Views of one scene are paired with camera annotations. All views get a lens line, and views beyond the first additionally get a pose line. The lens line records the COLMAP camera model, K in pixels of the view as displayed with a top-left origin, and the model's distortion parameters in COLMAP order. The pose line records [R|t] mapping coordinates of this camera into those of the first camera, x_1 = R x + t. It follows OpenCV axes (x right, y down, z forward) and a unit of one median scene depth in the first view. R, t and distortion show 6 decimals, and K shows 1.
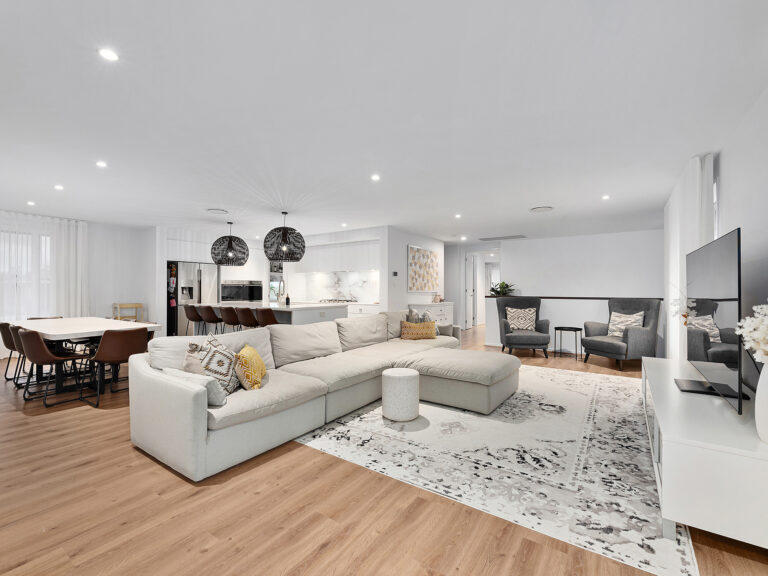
lens RADIAL K [[350.0, 0, 383.9], [0, 350.0, 285.5], [0, 0, 1]] dist [-0.004329, 0.000558]
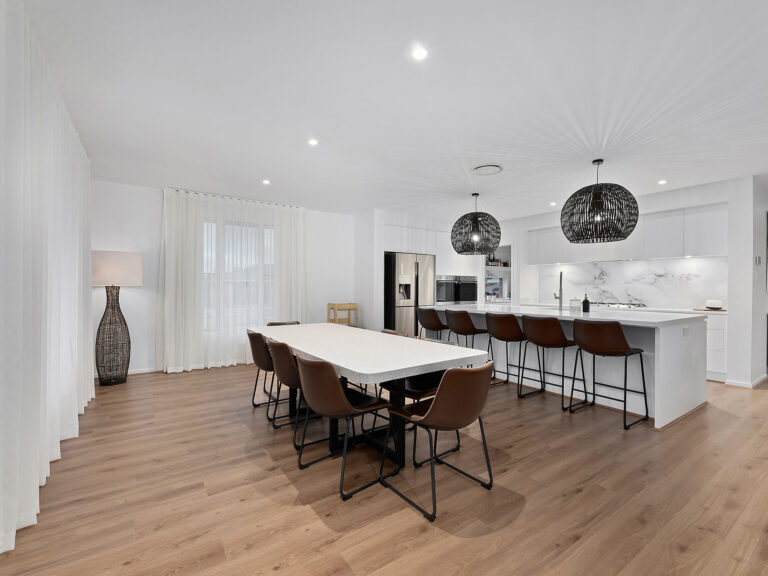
lens RADIAL K [[350.0, 0, 379.4], [0, 350.0, 288.3], [0, 0, 1]] dist [-0.004329, 0.000558]
pose [[0.929901, 0.003442, -0.367795, -0.658254], [0.002073, 0.999891, 0.014599, 0.004879], [0.367805, -0.014339, 0.929792, 0.470883]]
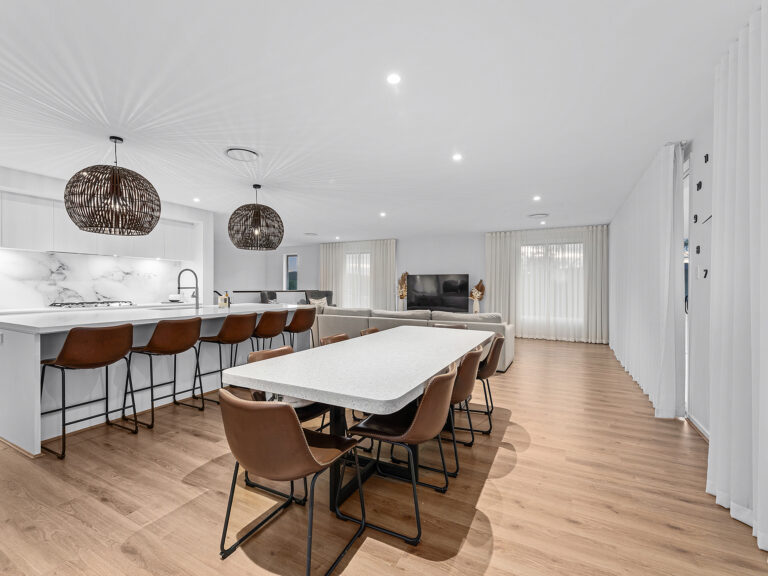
lens RADIAL K [[350.0, 0, 382.4], [0, 350.0, 286.3], [0, 0, 1]] dist [-0.004329, 0.000558]
pose [[-0.113895, -0.002041, 0.993491, -1.717872], [-0.017702, 0.999843, 0.000024, 0.012111], [-0.993335, -0.017584, -0.113913, 1.291713]]
